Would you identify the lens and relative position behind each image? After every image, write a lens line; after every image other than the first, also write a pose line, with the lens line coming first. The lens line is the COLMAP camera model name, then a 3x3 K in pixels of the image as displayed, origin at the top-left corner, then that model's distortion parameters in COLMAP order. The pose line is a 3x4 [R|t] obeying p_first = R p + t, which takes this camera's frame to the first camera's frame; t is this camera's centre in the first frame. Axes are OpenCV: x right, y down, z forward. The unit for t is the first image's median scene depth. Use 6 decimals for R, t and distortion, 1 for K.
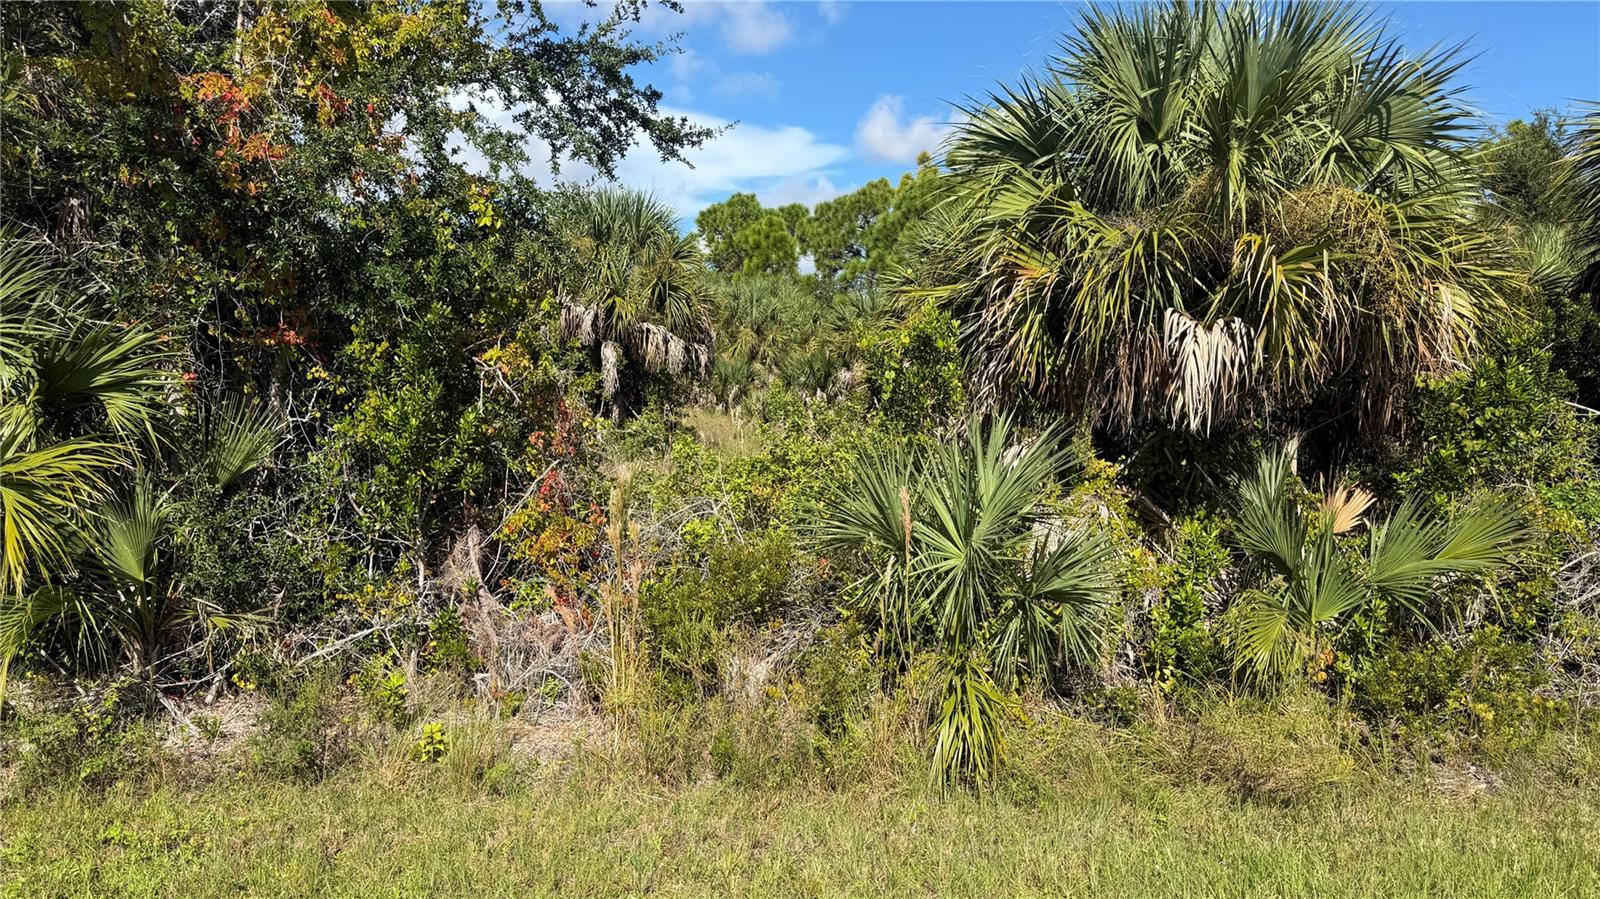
lens RADIAL K [[1095.5, 0, 785.9], [0, 1095.5, 455.3], [0, 0, 1]] dist [0.002517, -0.040620]
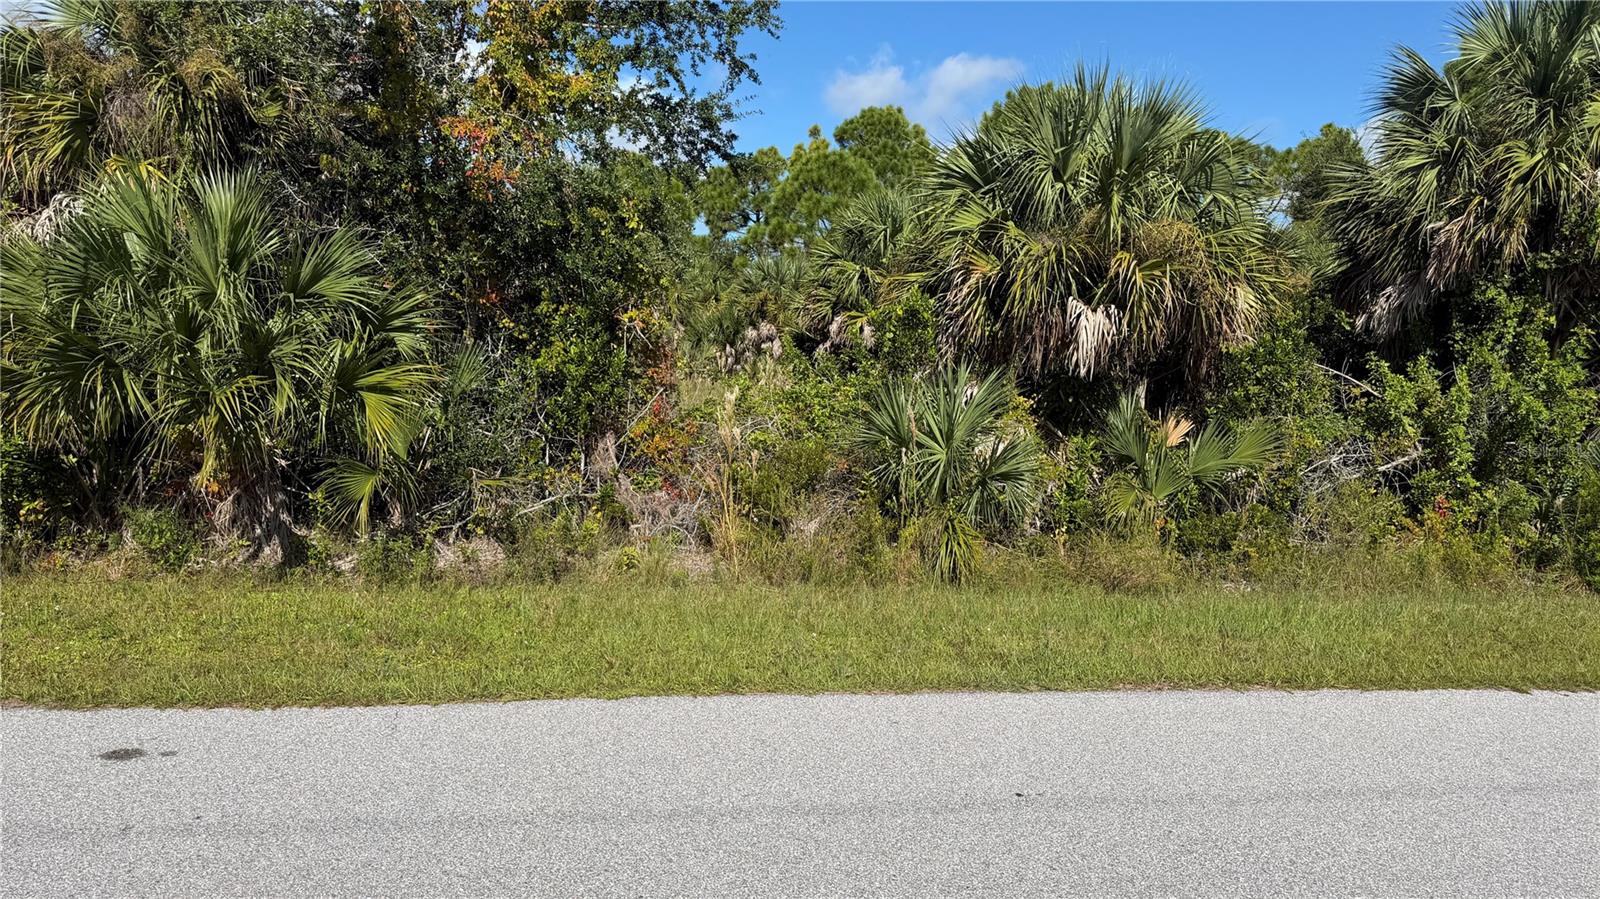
lens RADIAL K [[1095.5, 0, 795.2], [0, 1095.5, 464.6], [0, 0, 1]] dist [0.002517, -0.040620]
pose [[0.990645, 0.010698, 0.136042, -0.237716], [-0.017040, 0.998817, 0.045539, 0.037638], [-0.135394, -0.047431, 0.989656, -0.476150]]
